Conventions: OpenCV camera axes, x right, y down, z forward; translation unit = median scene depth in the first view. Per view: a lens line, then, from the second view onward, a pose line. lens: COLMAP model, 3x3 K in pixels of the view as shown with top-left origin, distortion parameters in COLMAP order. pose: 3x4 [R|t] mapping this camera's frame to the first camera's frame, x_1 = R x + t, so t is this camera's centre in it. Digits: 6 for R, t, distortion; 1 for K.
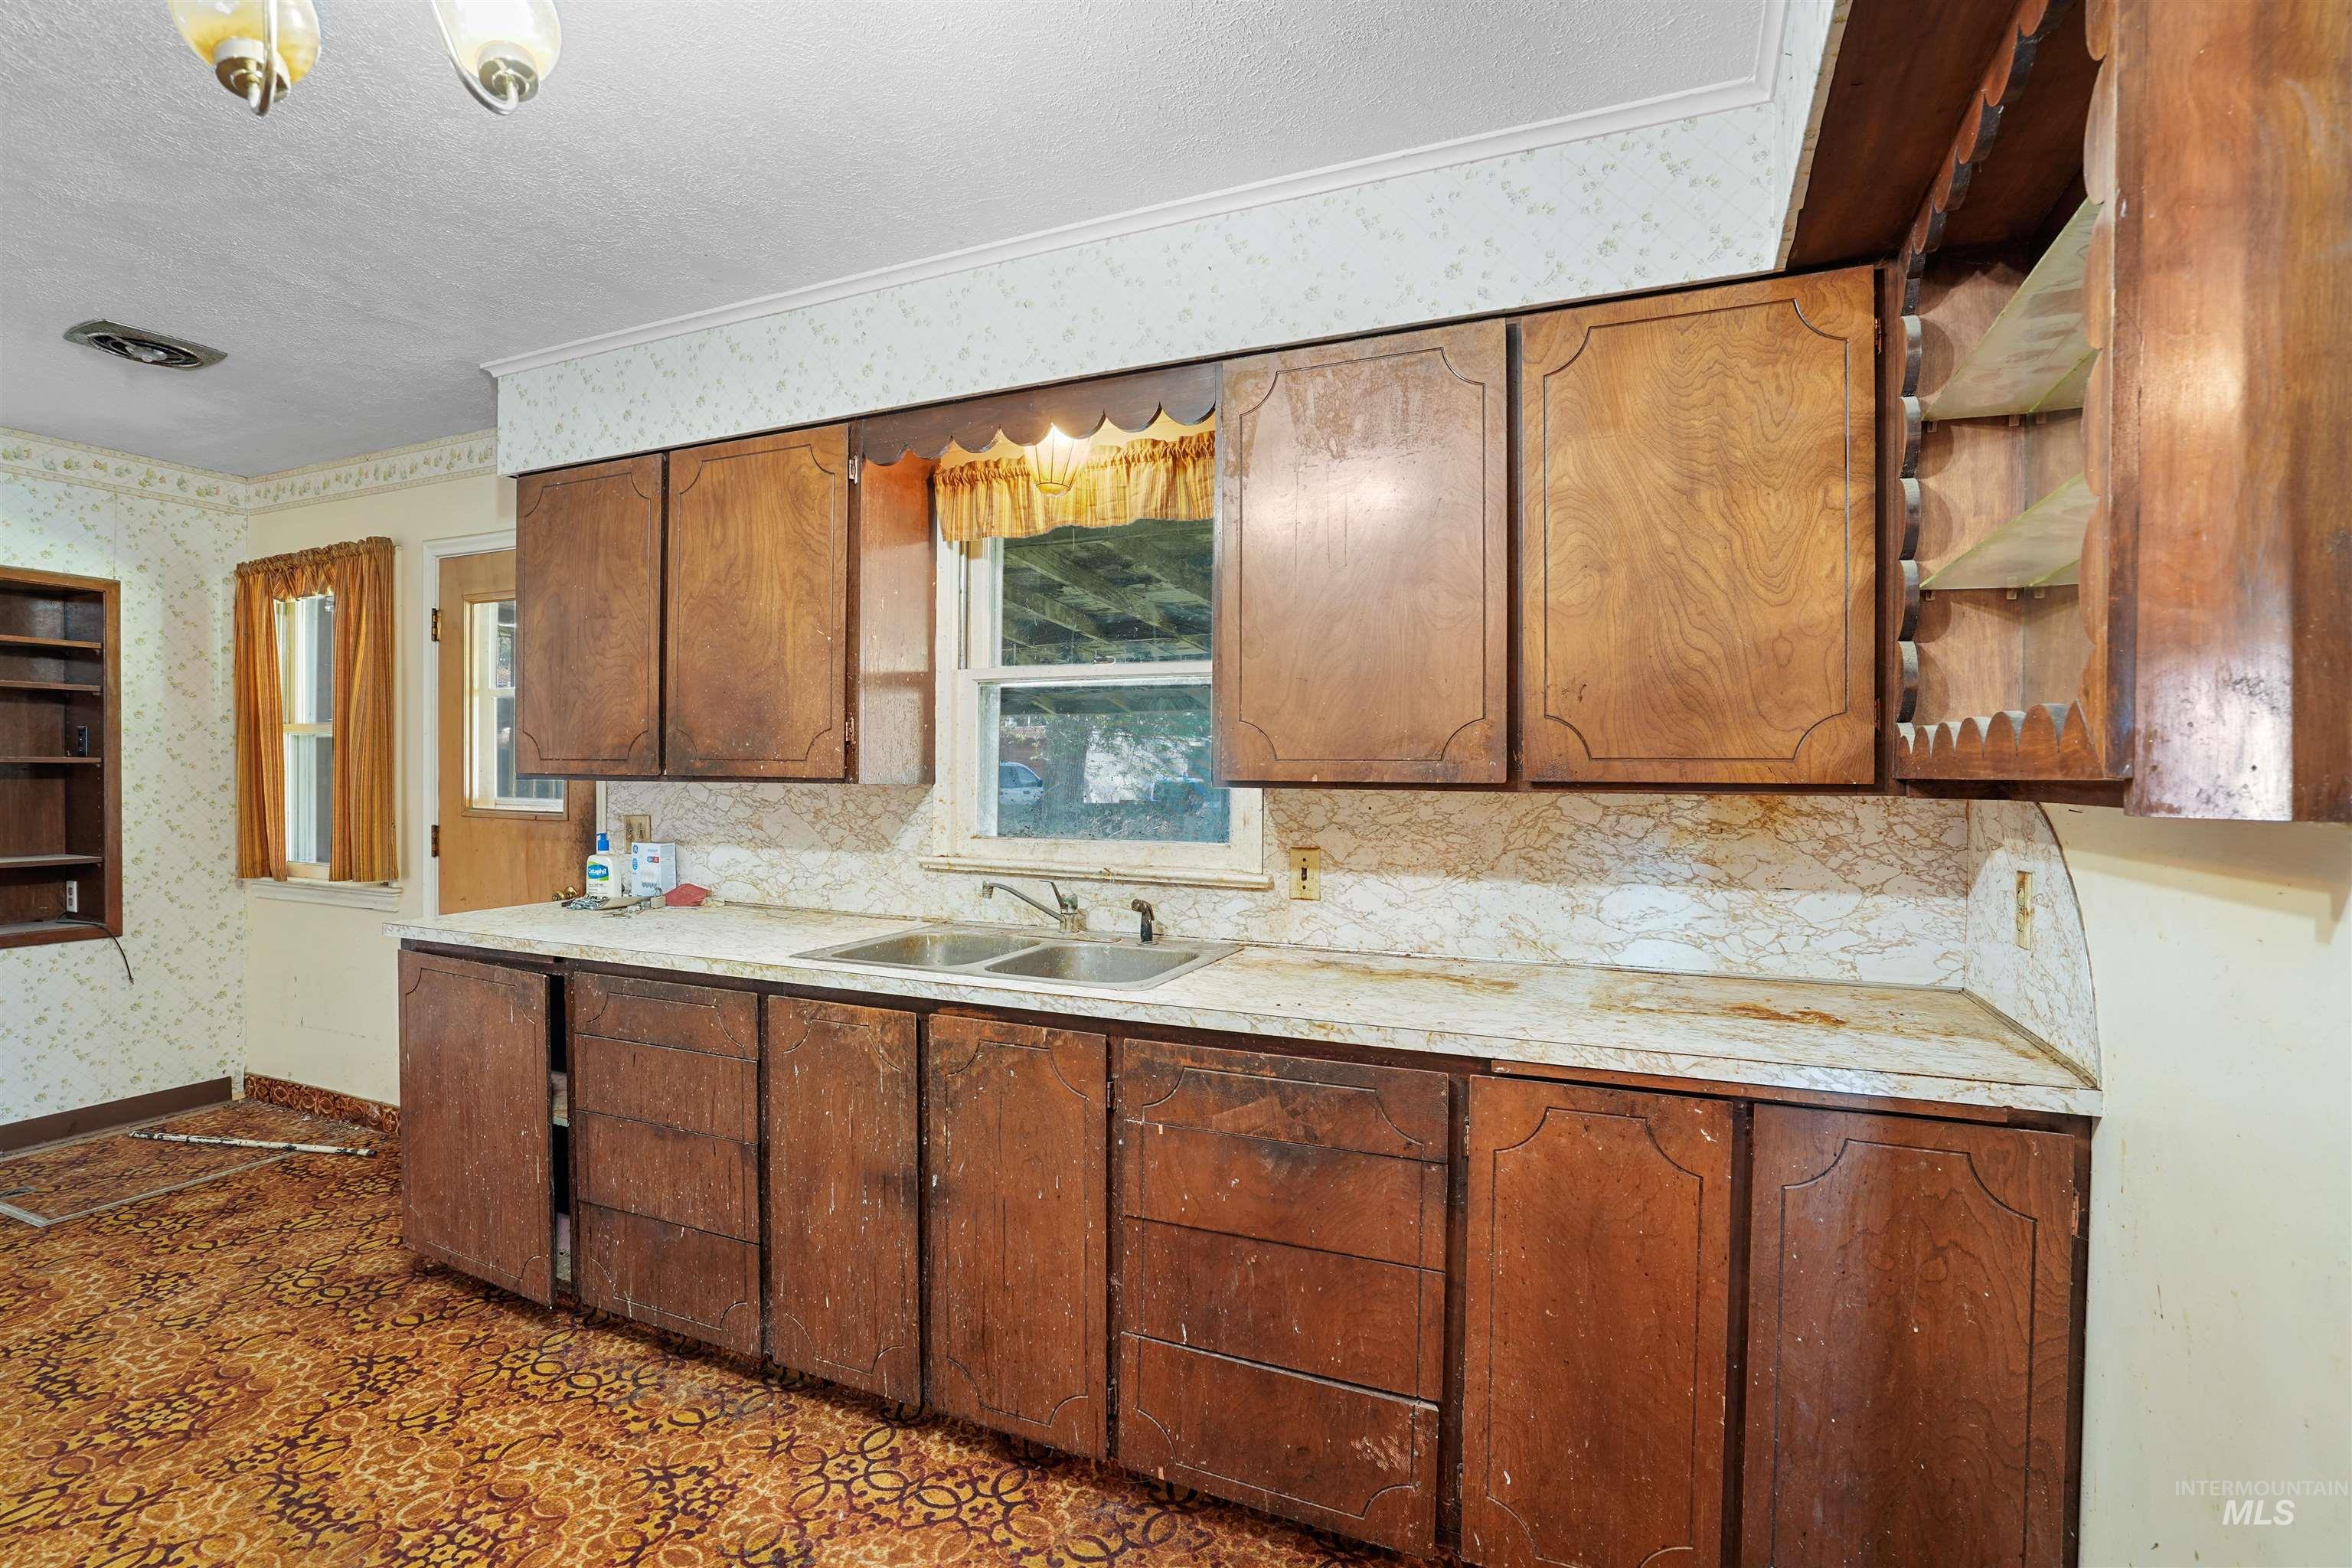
lens RADIAL K [[1111.1, 0, 1176.0], [0, 1111.1, 784.0], [0, 0, 1]] dist [-0.050947, 0.027671]
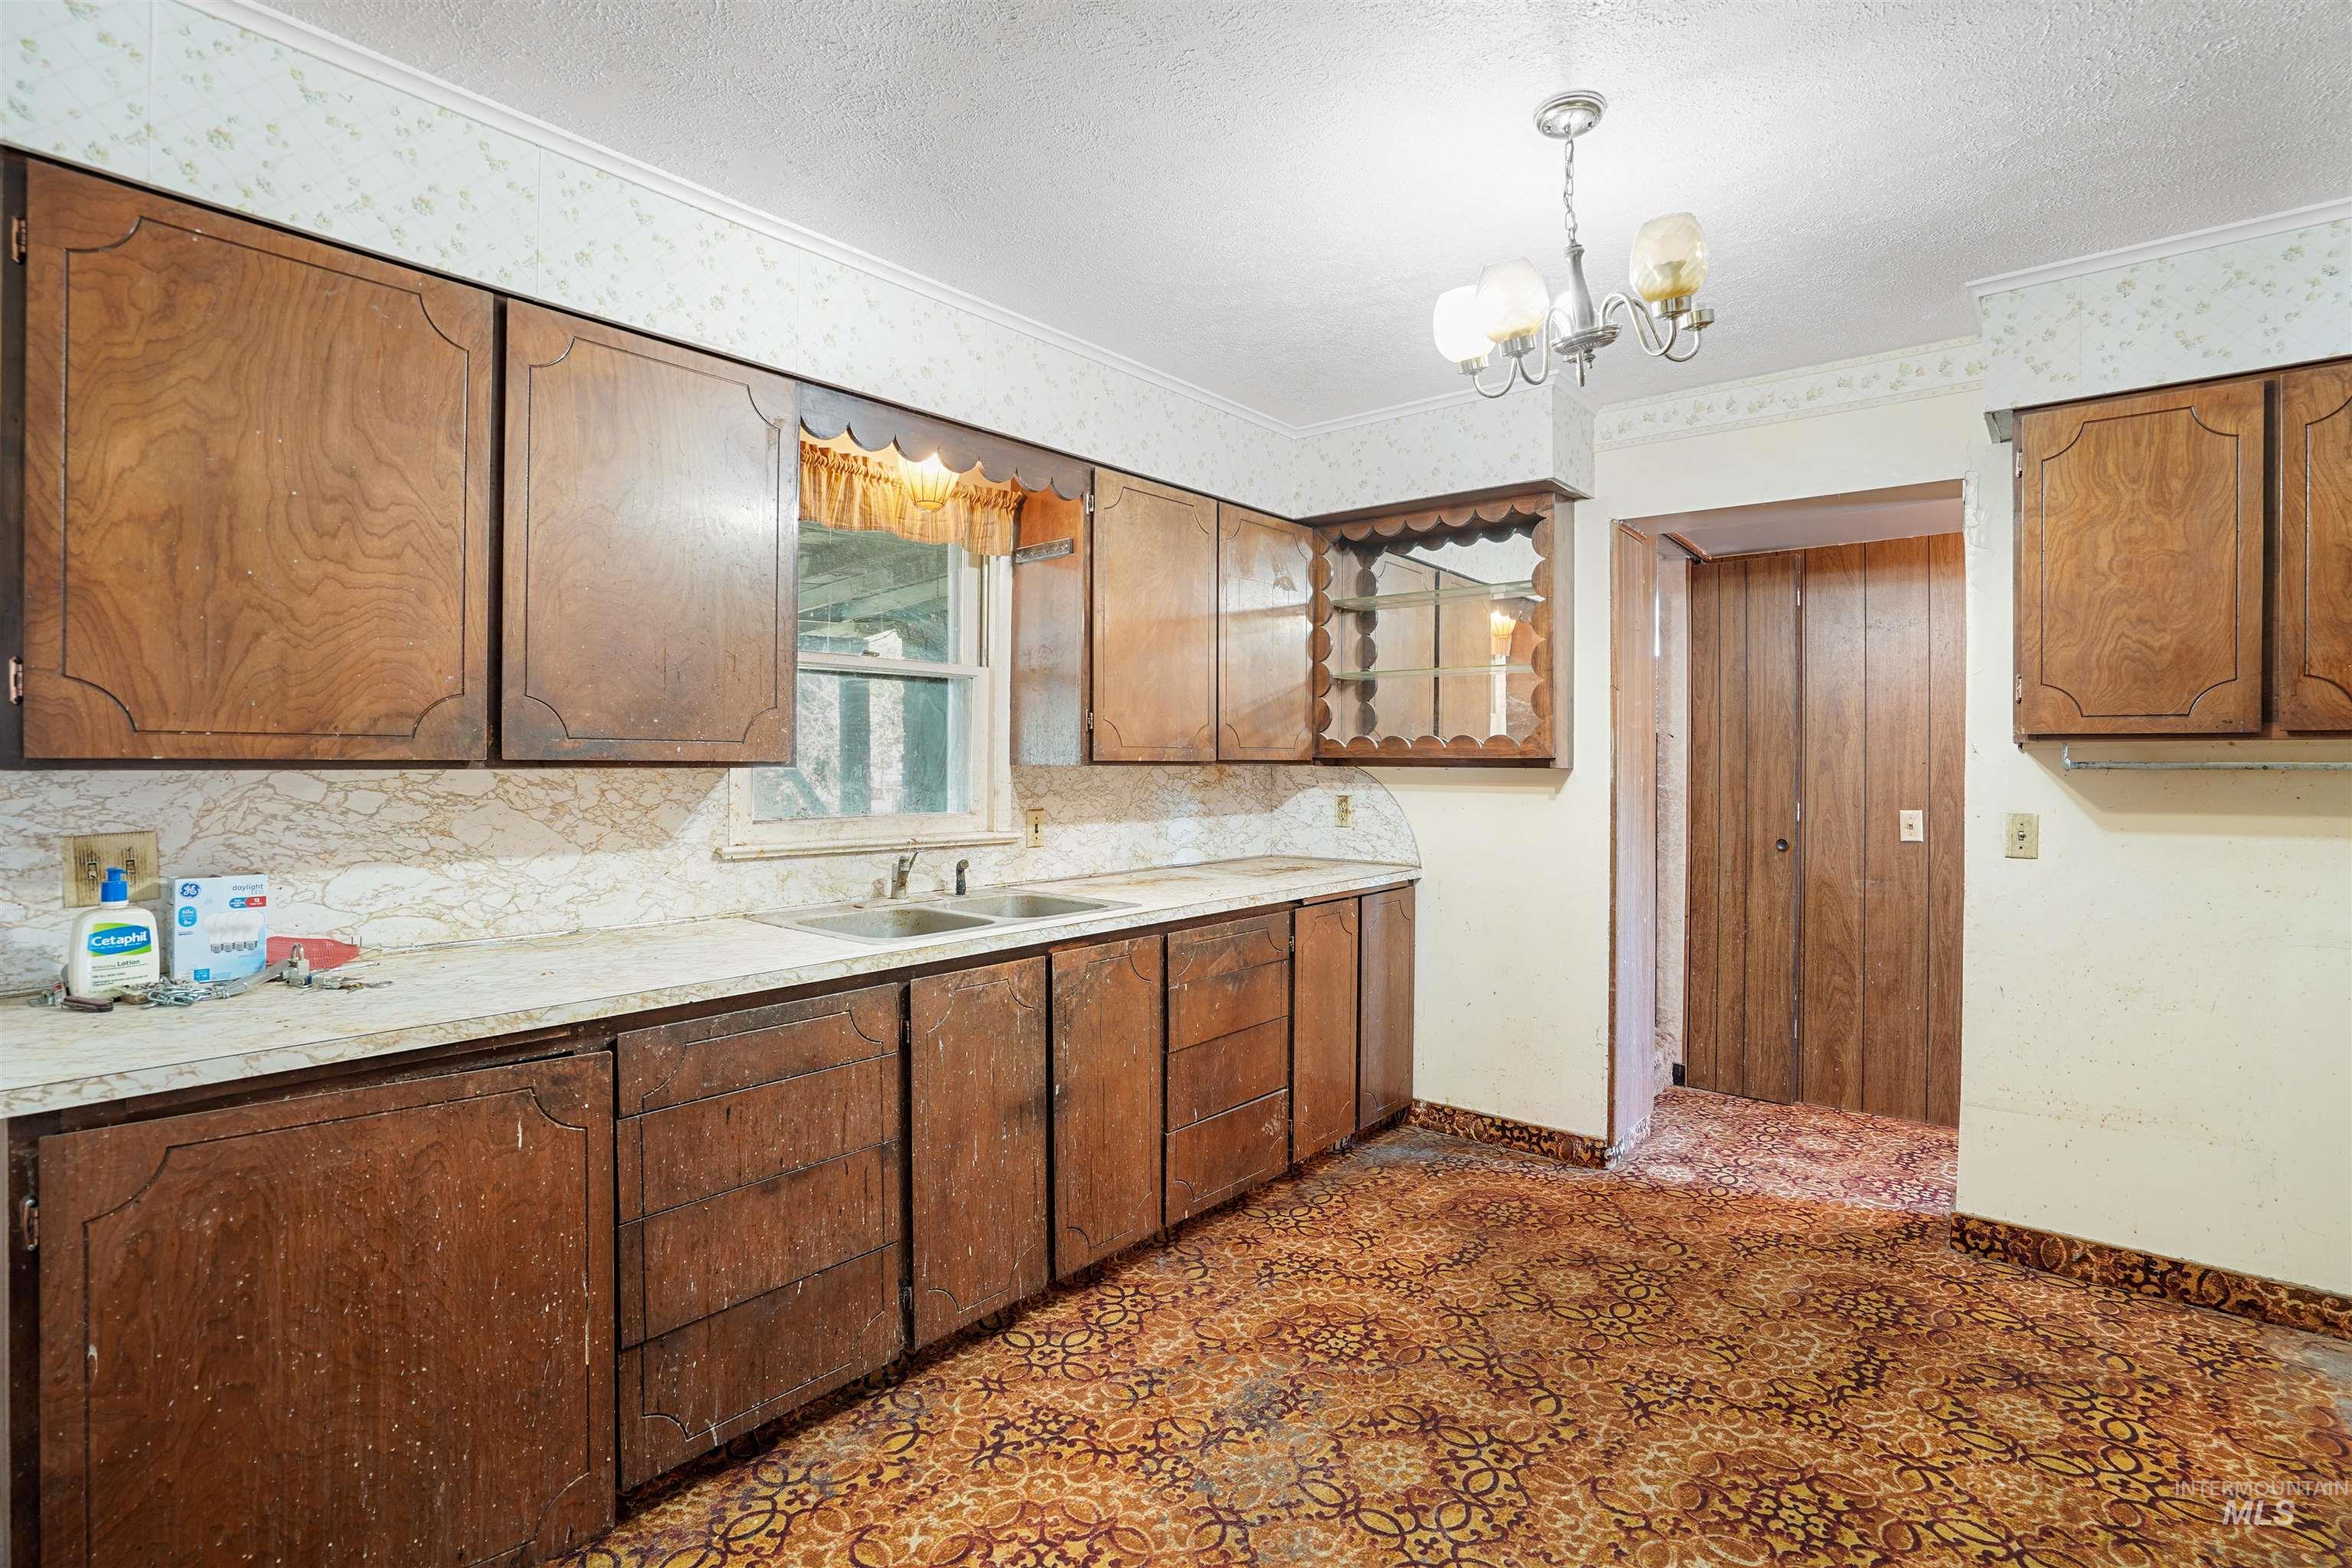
lens RADIAL K [[1108.4, 0, 1121.5], [0, 1108.4, 777.4], [0, 0, 1]] dist [-0.084384, 0.053041]
pose [[0.283449, -0.023286, 0.958705, -0.981278], [0.001449, 0.999714, 0.023854, -0.013136], [-0.958986, -0.005372, 0.283402, 0.419927]]
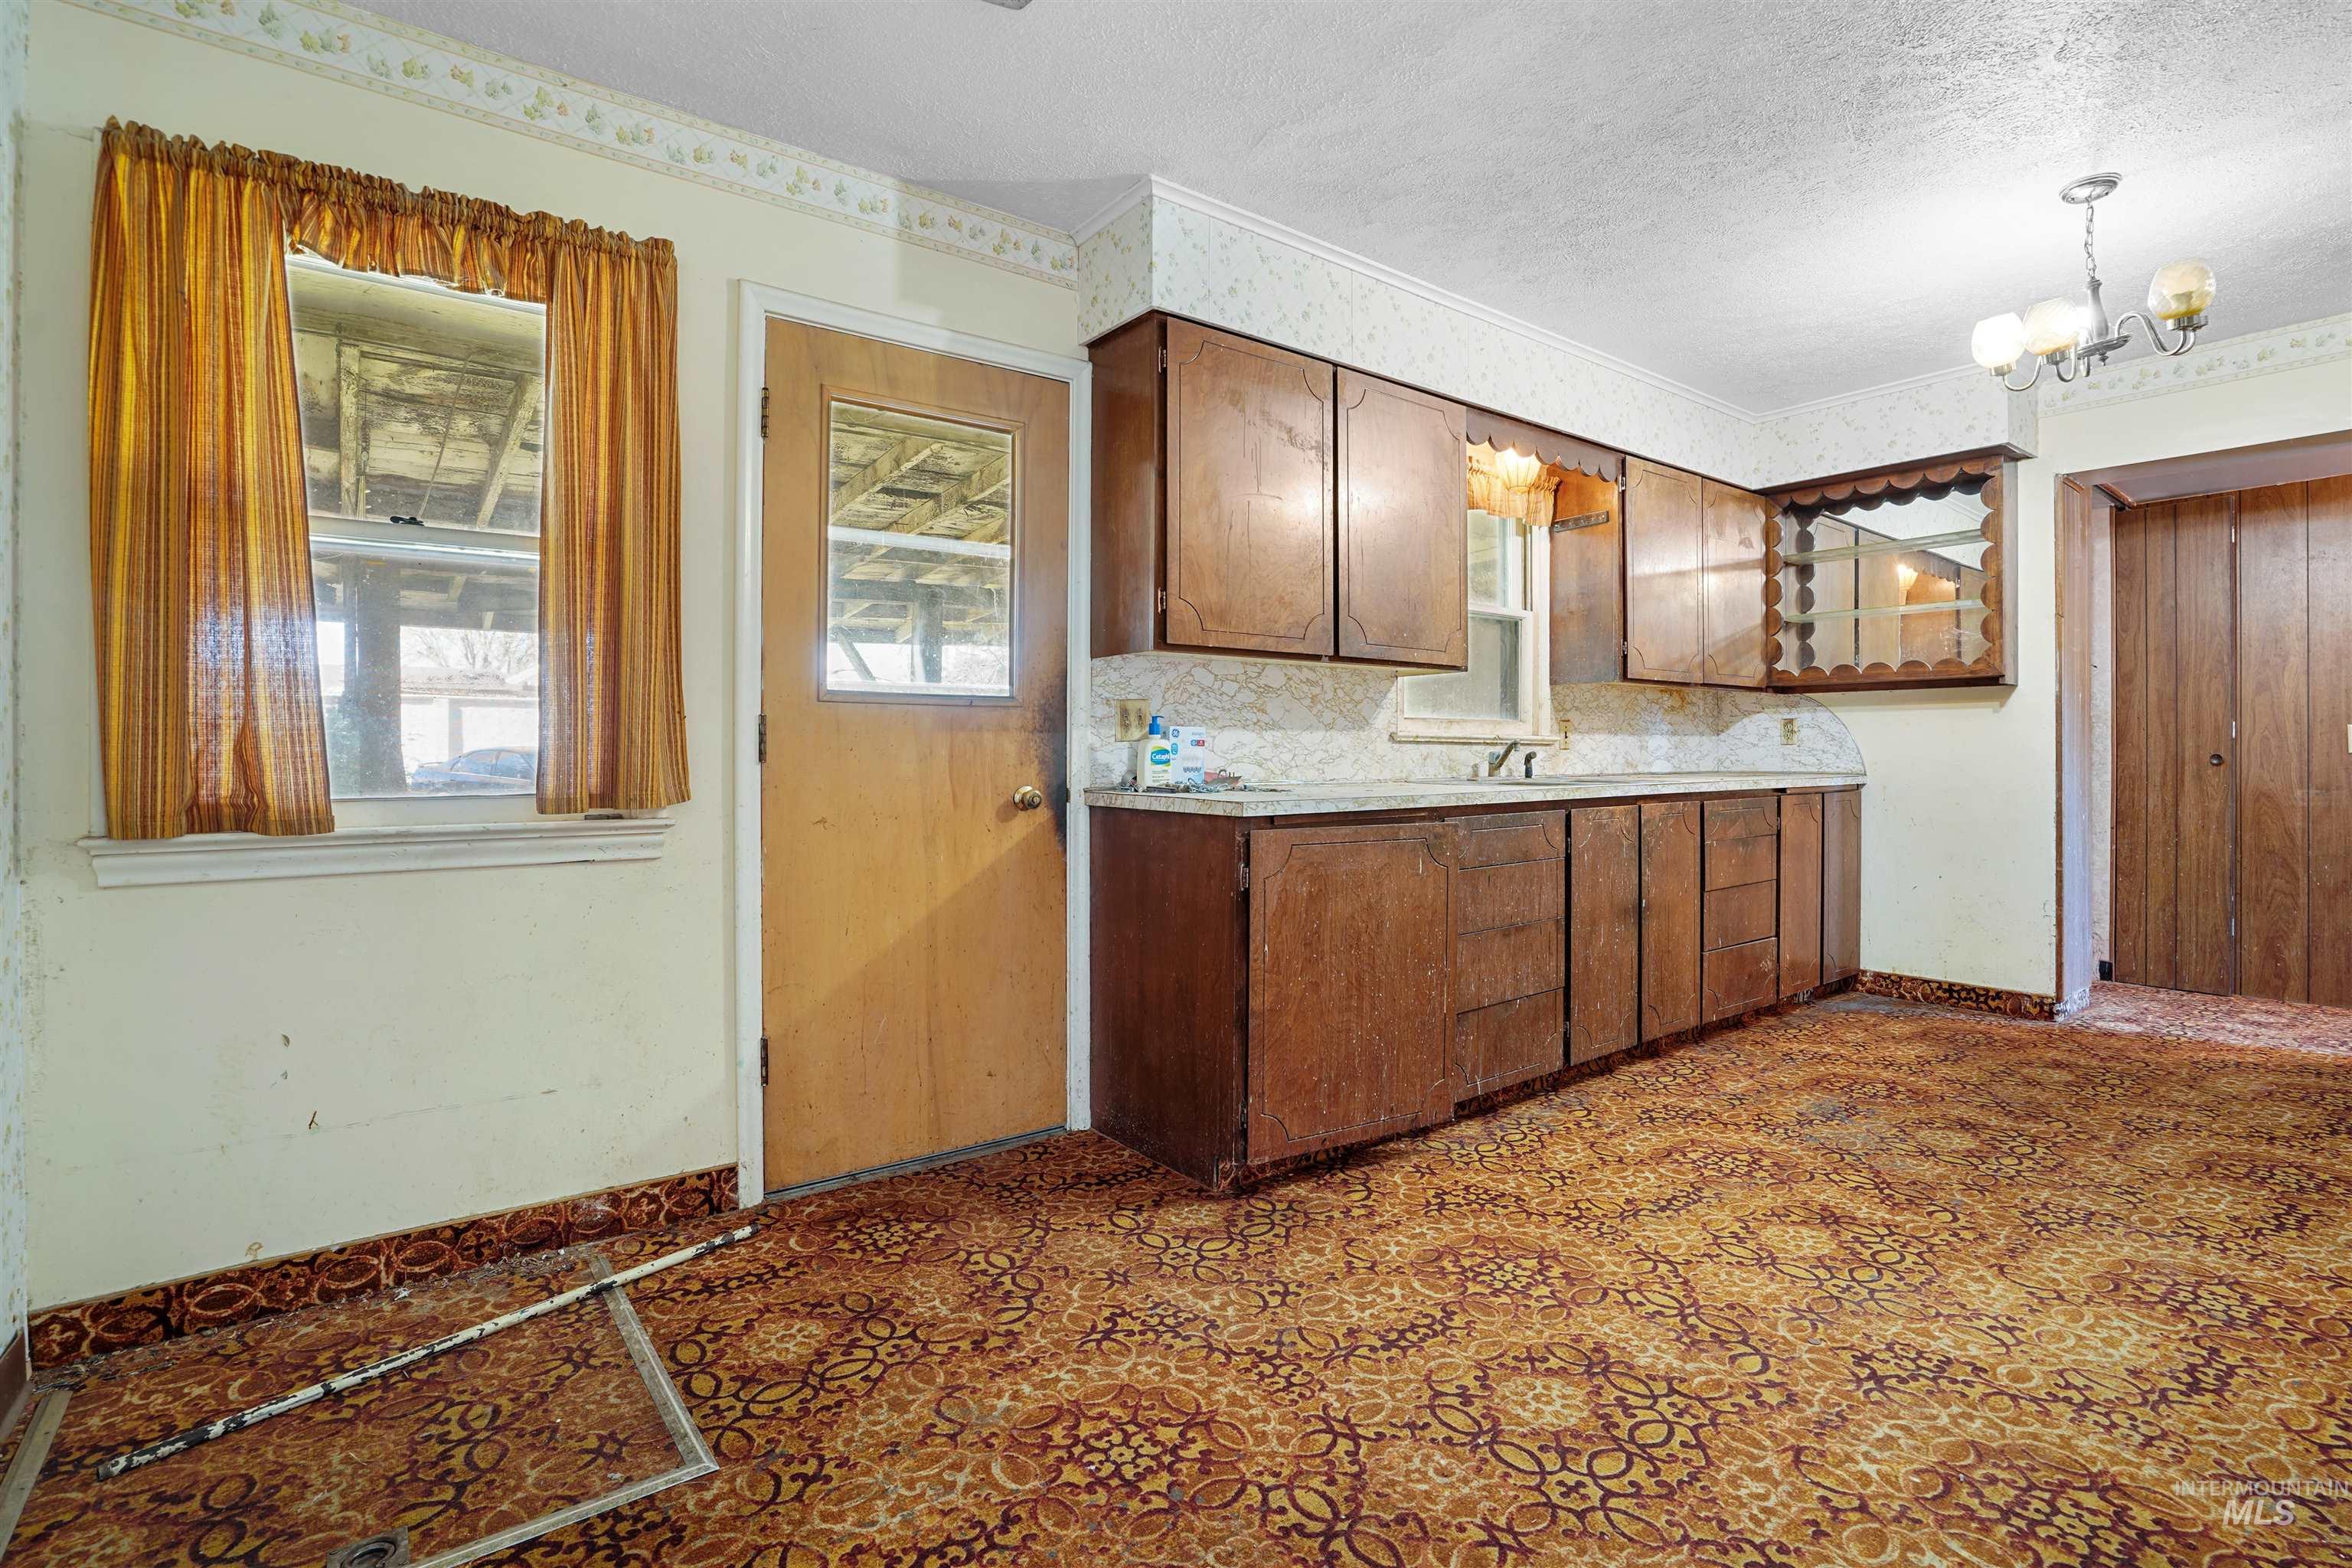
lens RADIAL K [[1116.4, 0, 1126.7], [0, 1116.4, 775.3], [0, 0, 1]] dist [-0.055320, 0.020325]
pose [[0.475878, -0.026033, 0.879126, -1.509629], [0.011056, 0.999660, 0.023618, 0.079988], [-0.879442, -0.001519, 0.476004, 0.639467]]
